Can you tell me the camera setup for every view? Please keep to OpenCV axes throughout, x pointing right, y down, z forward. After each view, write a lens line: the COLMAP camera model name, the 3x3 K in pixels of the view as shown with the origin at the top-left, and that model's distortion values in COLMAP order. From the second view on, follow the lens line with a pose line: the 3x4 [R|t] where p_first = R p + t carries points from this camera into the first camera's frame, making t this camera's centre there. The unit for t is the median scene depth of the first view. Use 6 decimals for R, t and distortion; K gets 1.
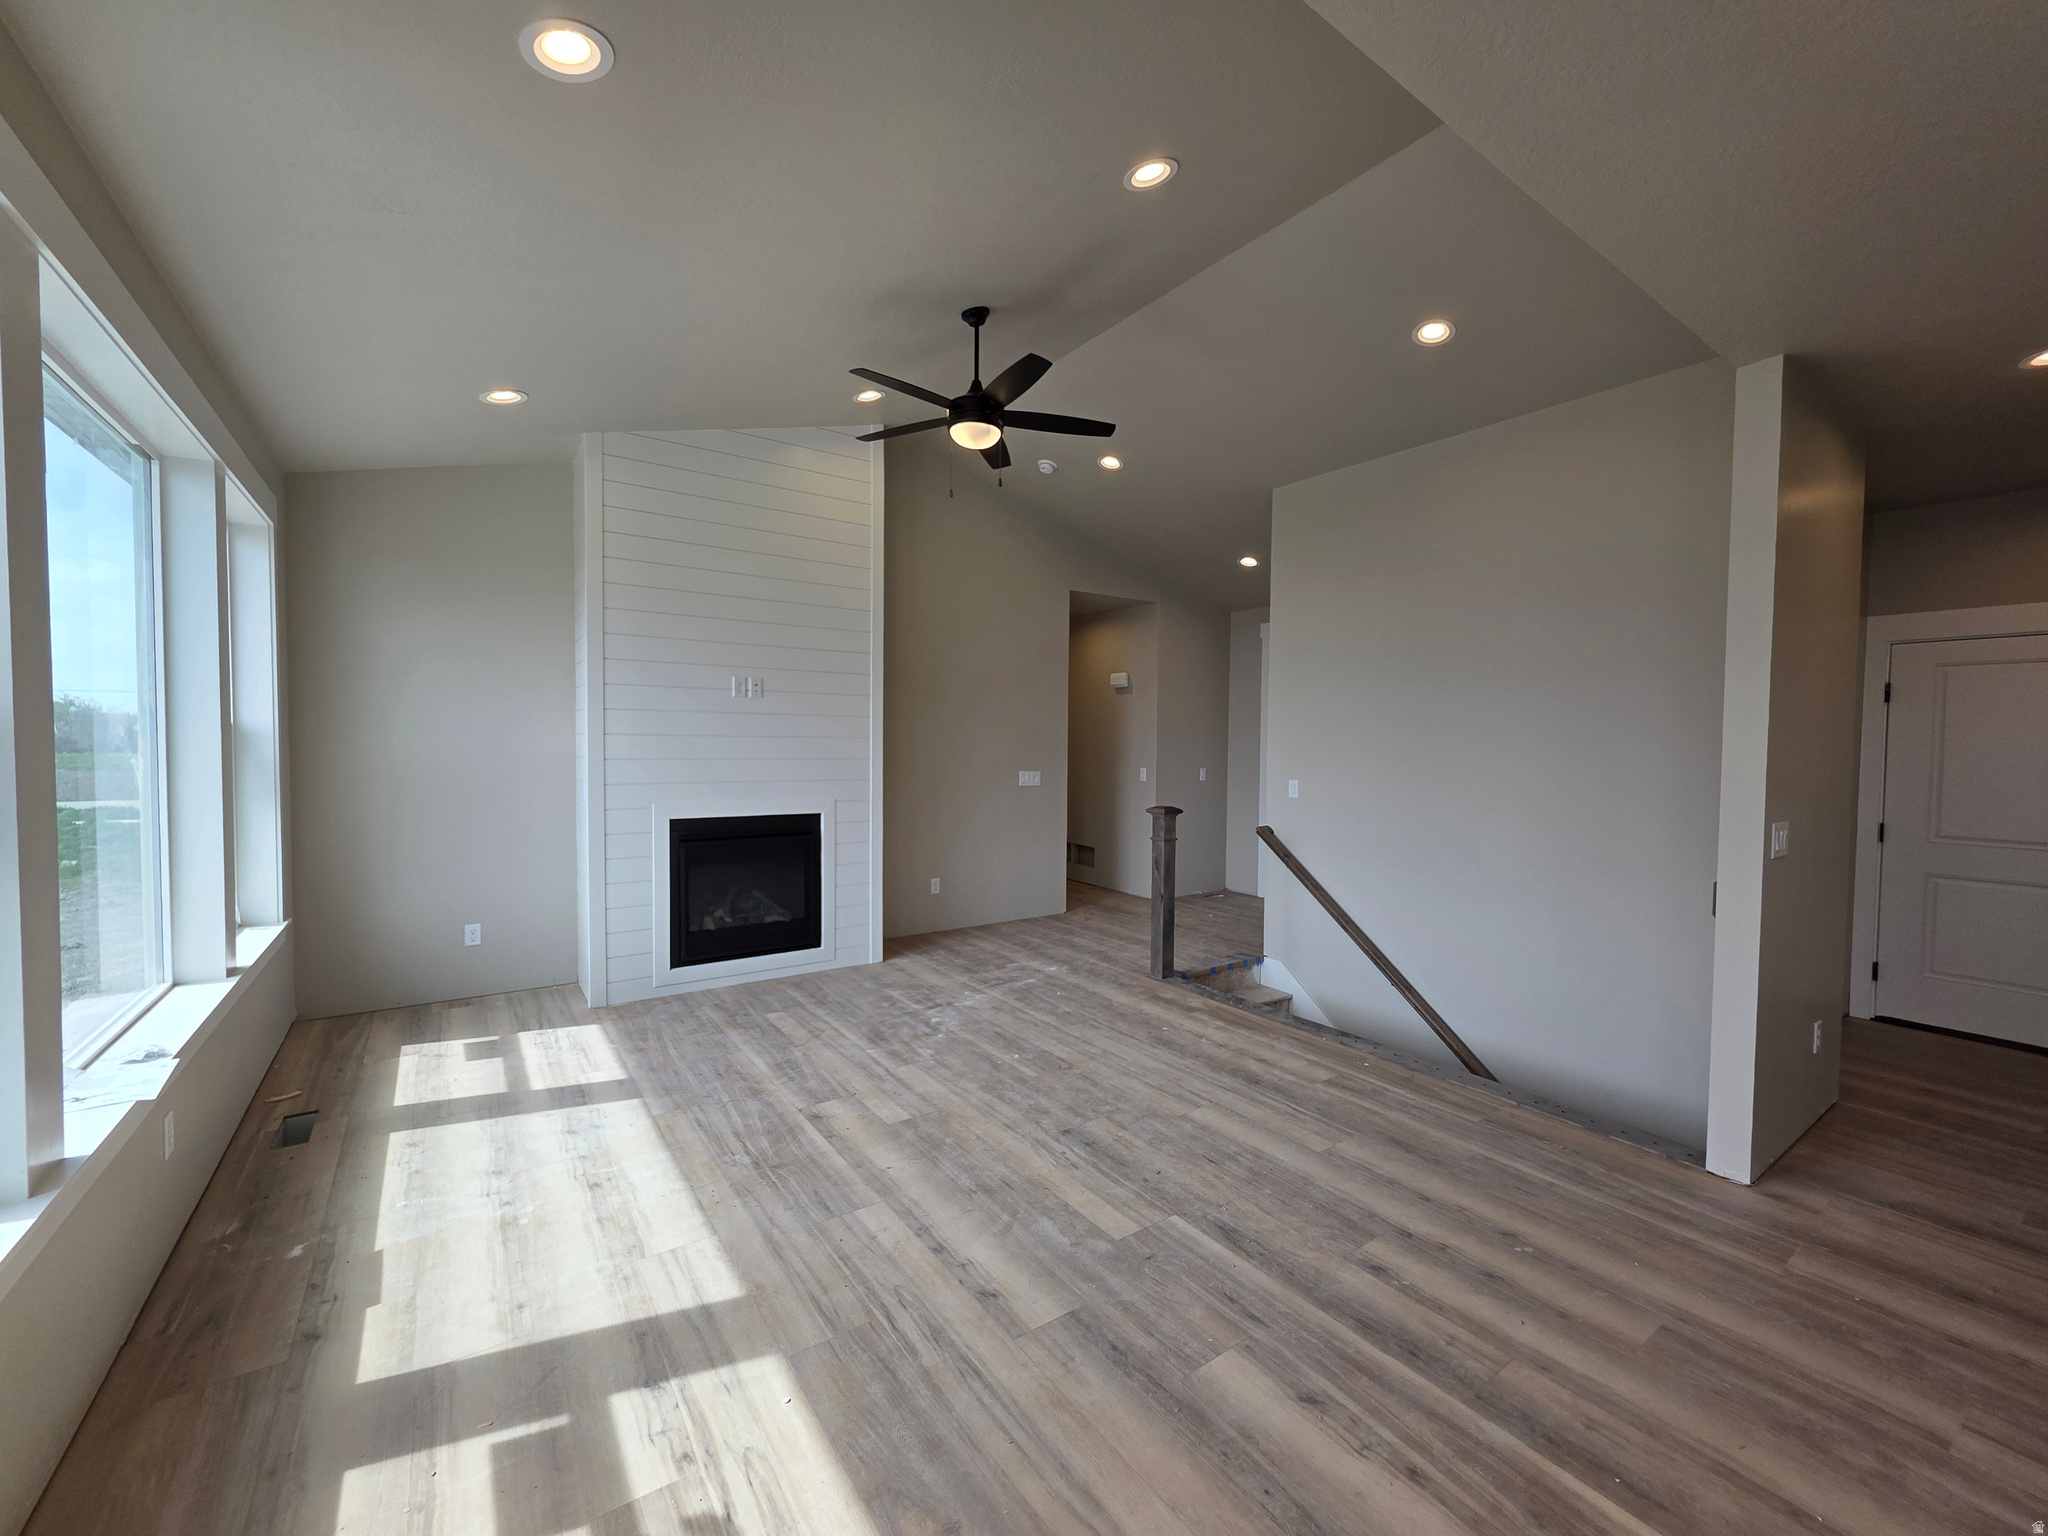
lens RADIAL K [[818.1, 0, 1028.7], [0, 818.1, 768.4], [0, 0, 1]] dist [0.001063, 0.001256]
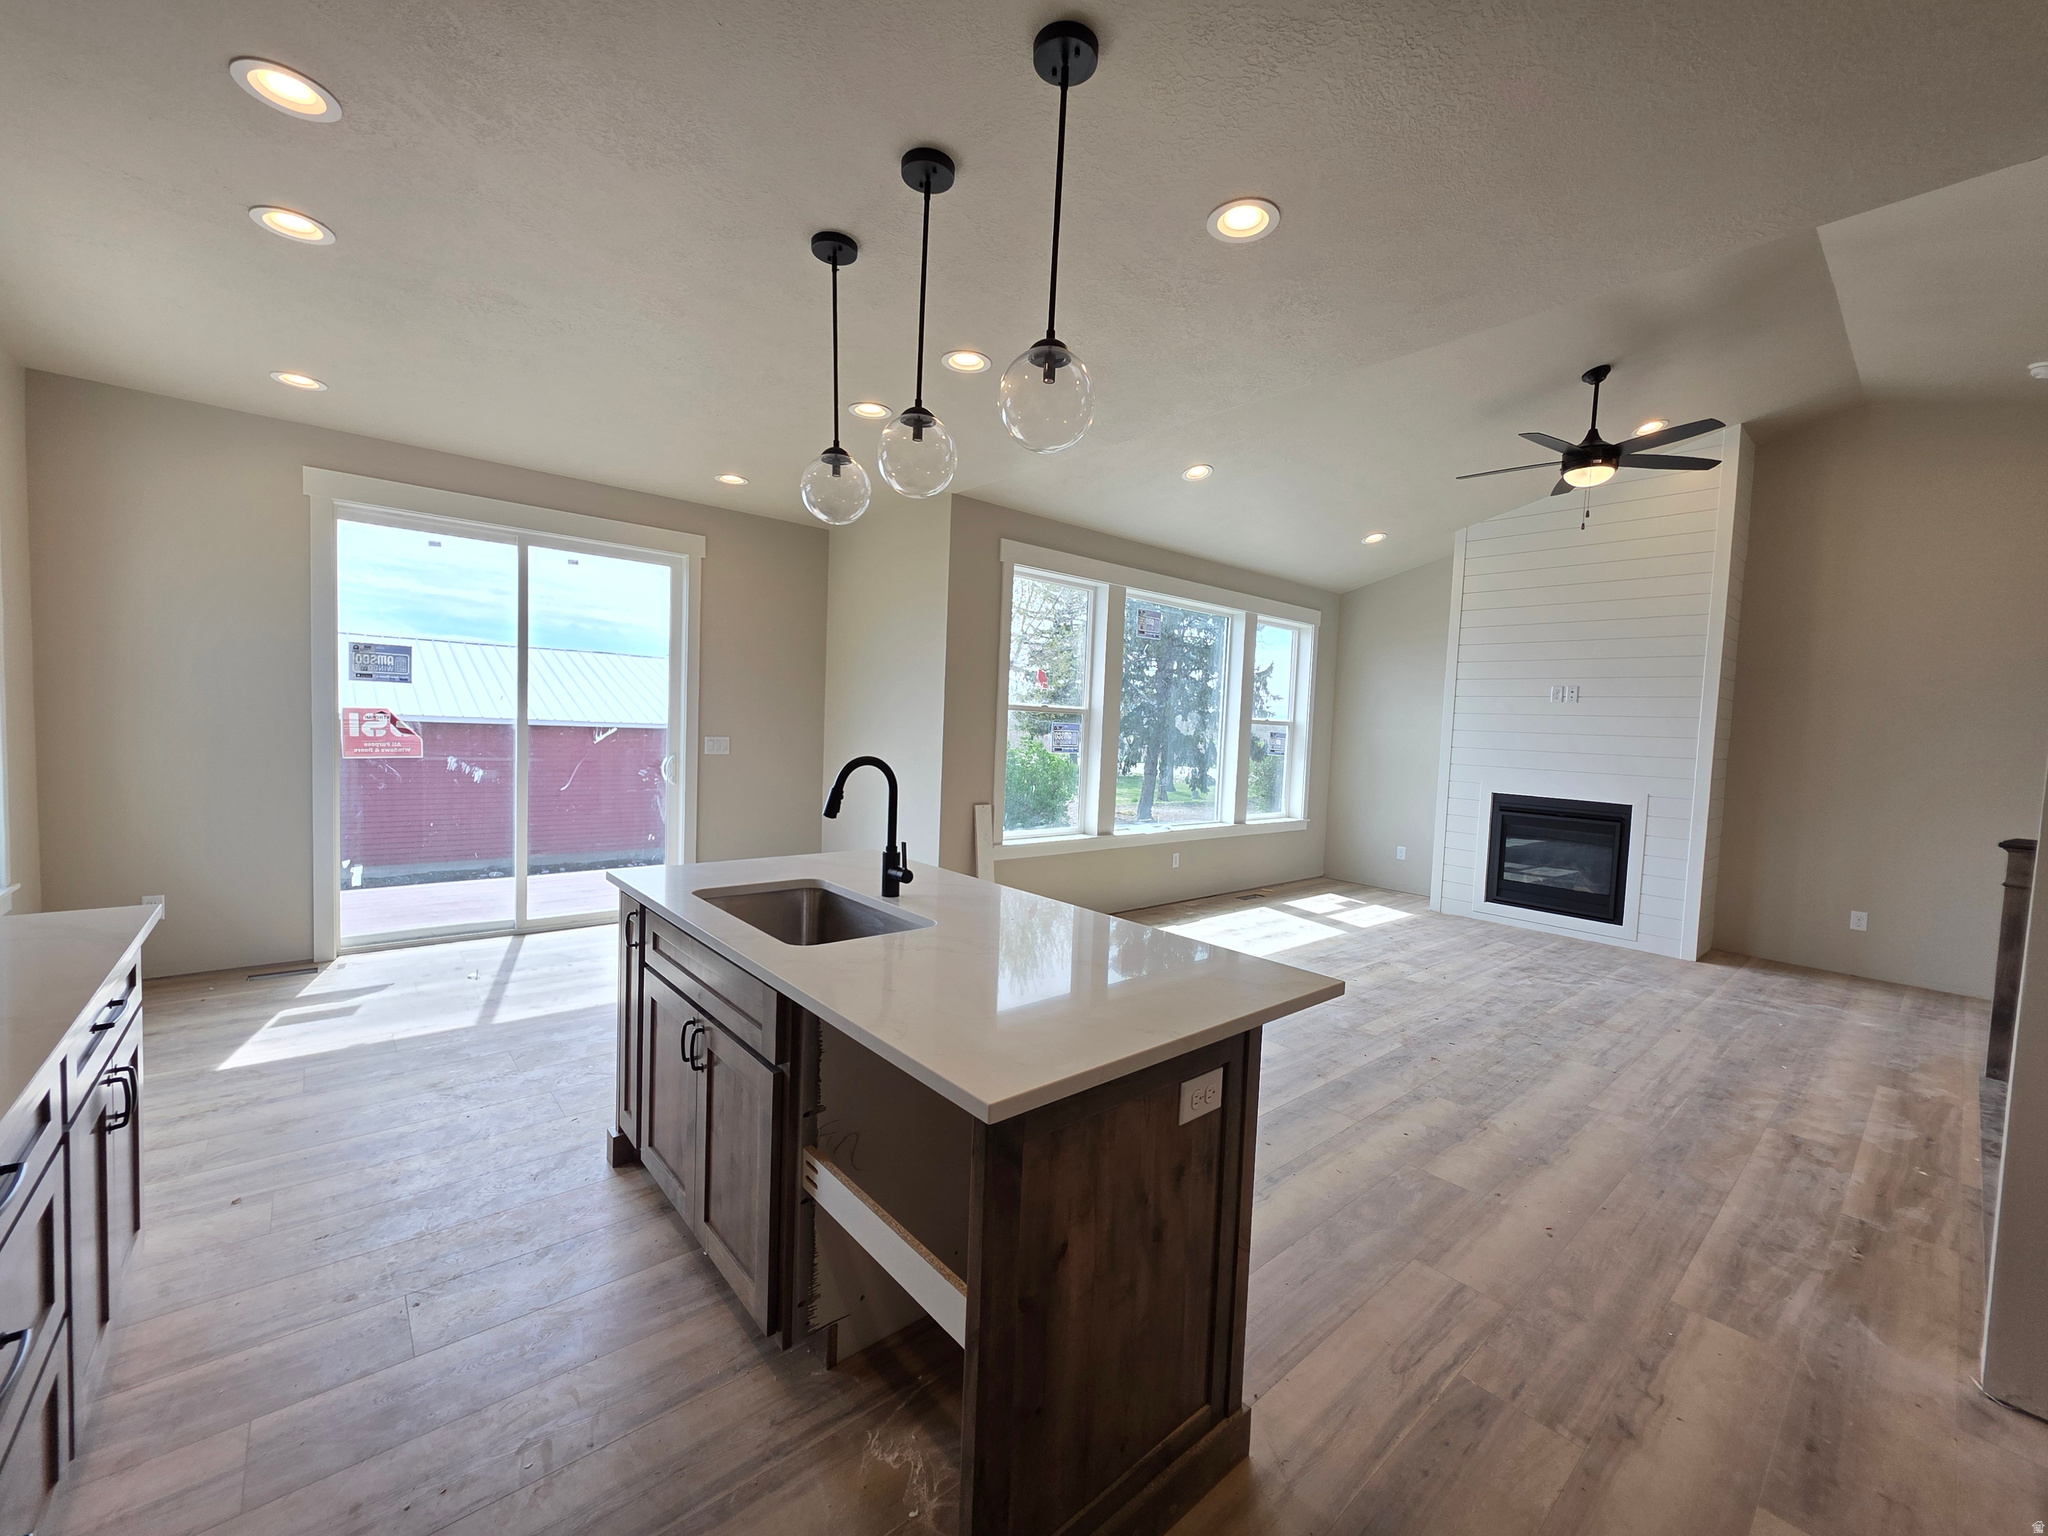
lens RADIAL K [[818.1, 0, 1027.8], [0, 818.1, 769.1], [0, 0, 1]] dist [0.001063, 0.001256]
pose [[0.099708, 0.048891, -0.993815, 1.348007], [-0.073432, 0.996430, 0.041653, 0.035708], [0.992303, 0.068825, 0.102942, 0.128007]]
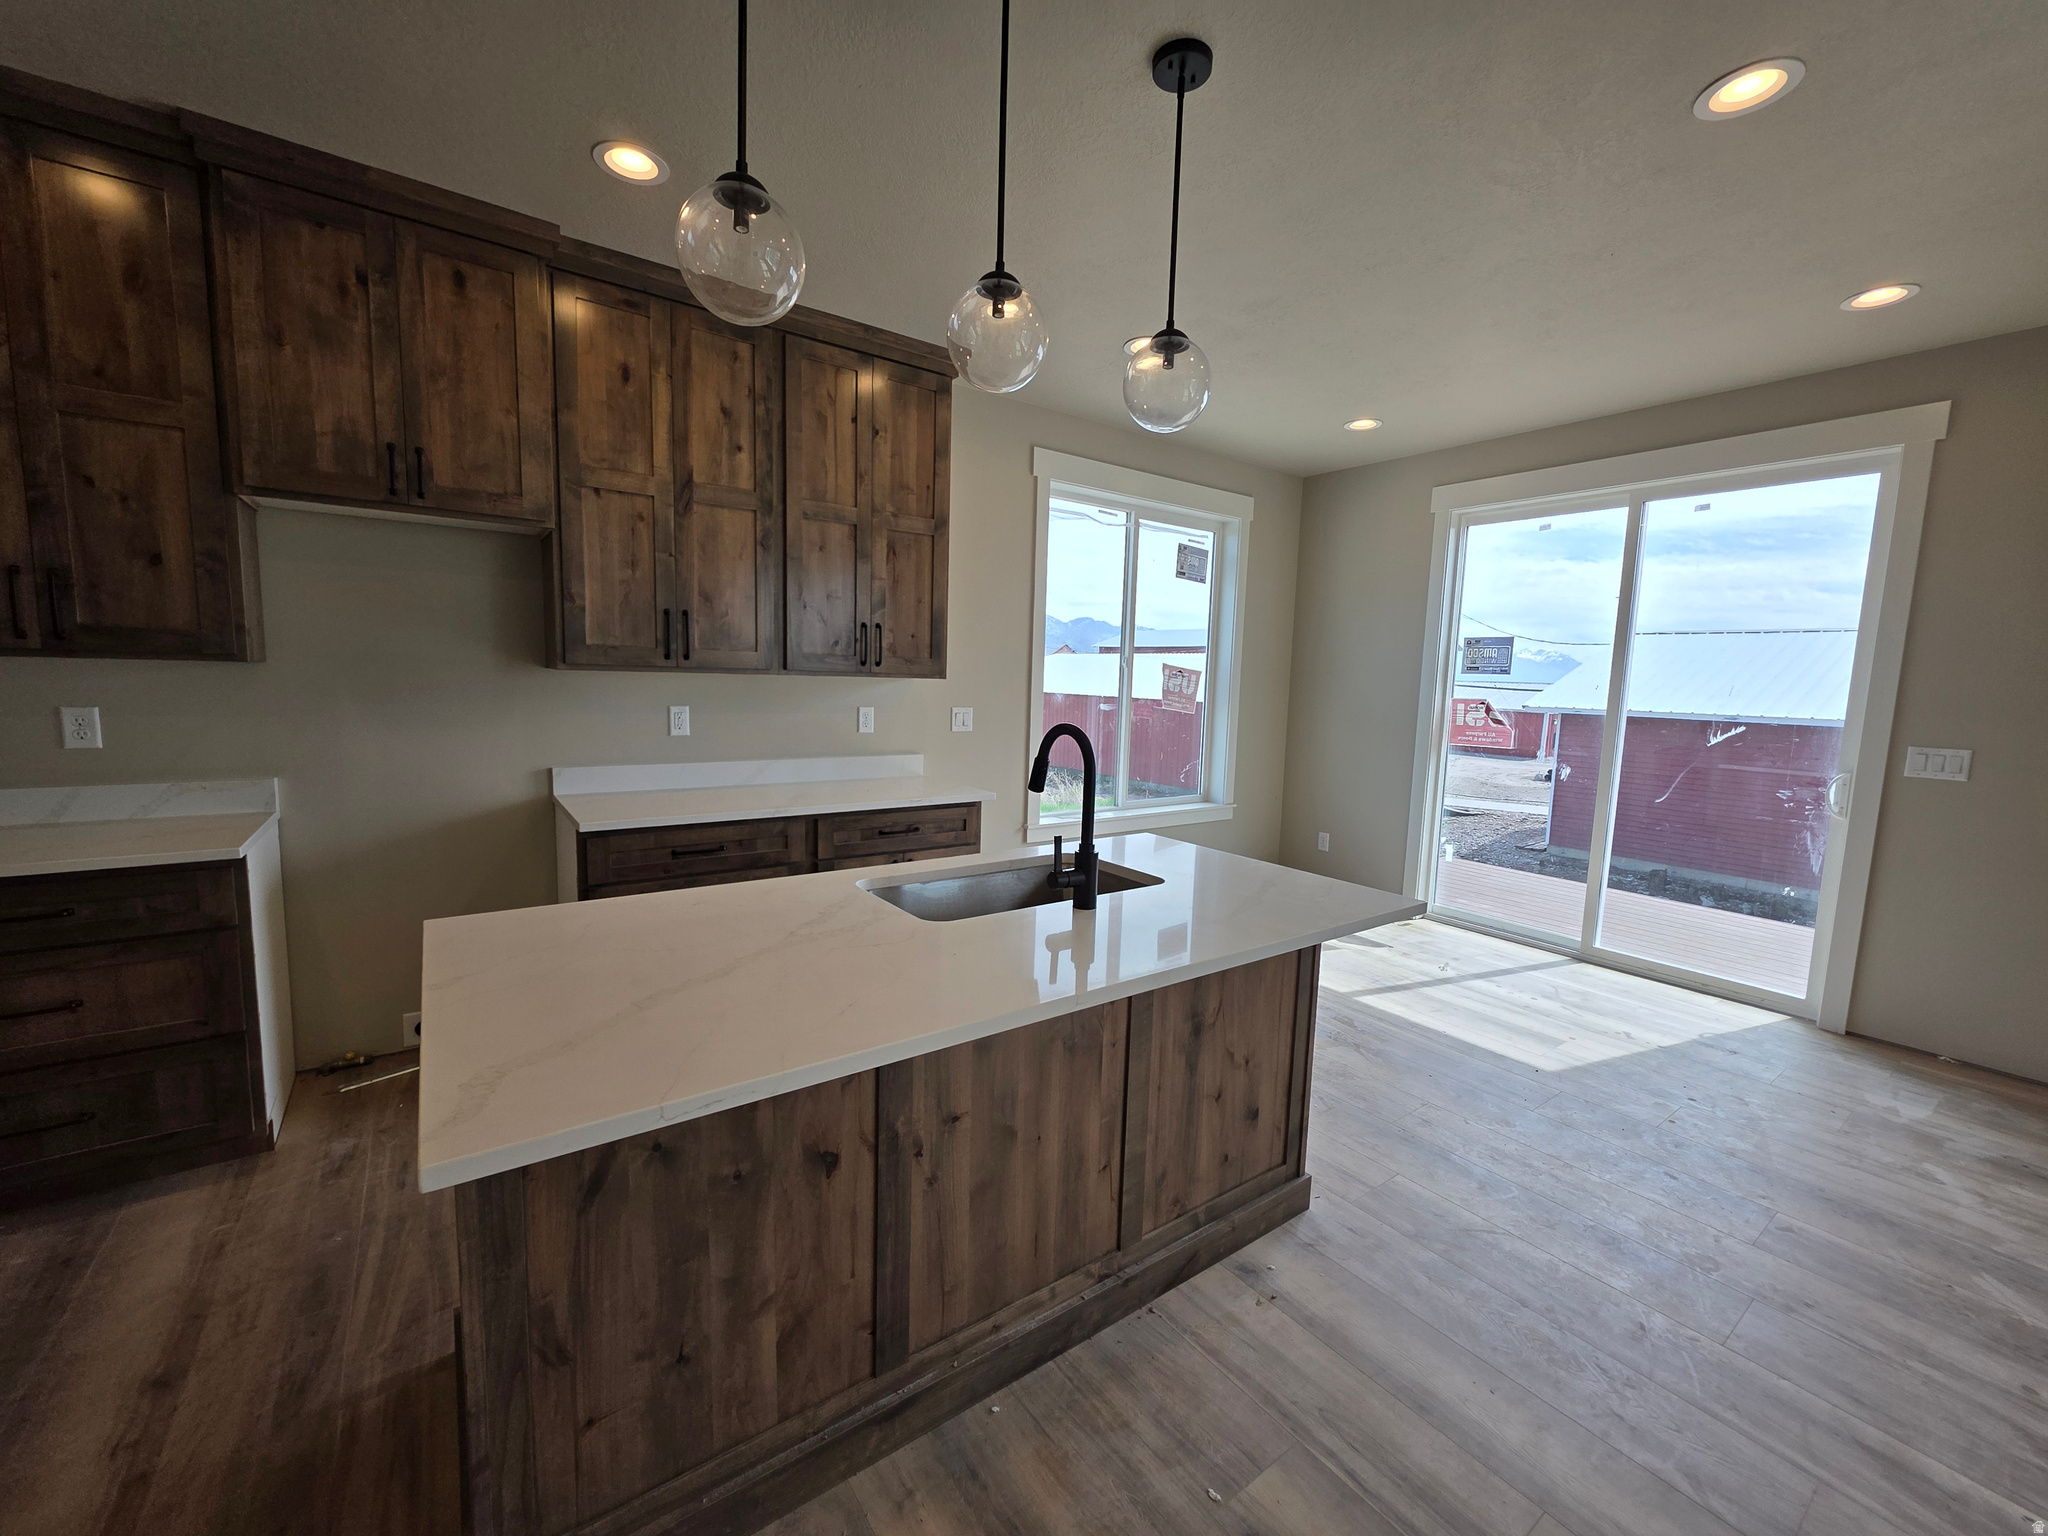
lens RADIAL K [[818.1, 0, 1027.1], [0, 818.1, 768.4], [0, 0, 1]] dist [0.001063, 0.001256]
pose [[-0.999076, -0.038300, -0.019505, 0.613485], [-0.040752, 0.988346, 0.146668, 0.009984], [0.013660, 0.147327, -0.988994, 0.671650]]
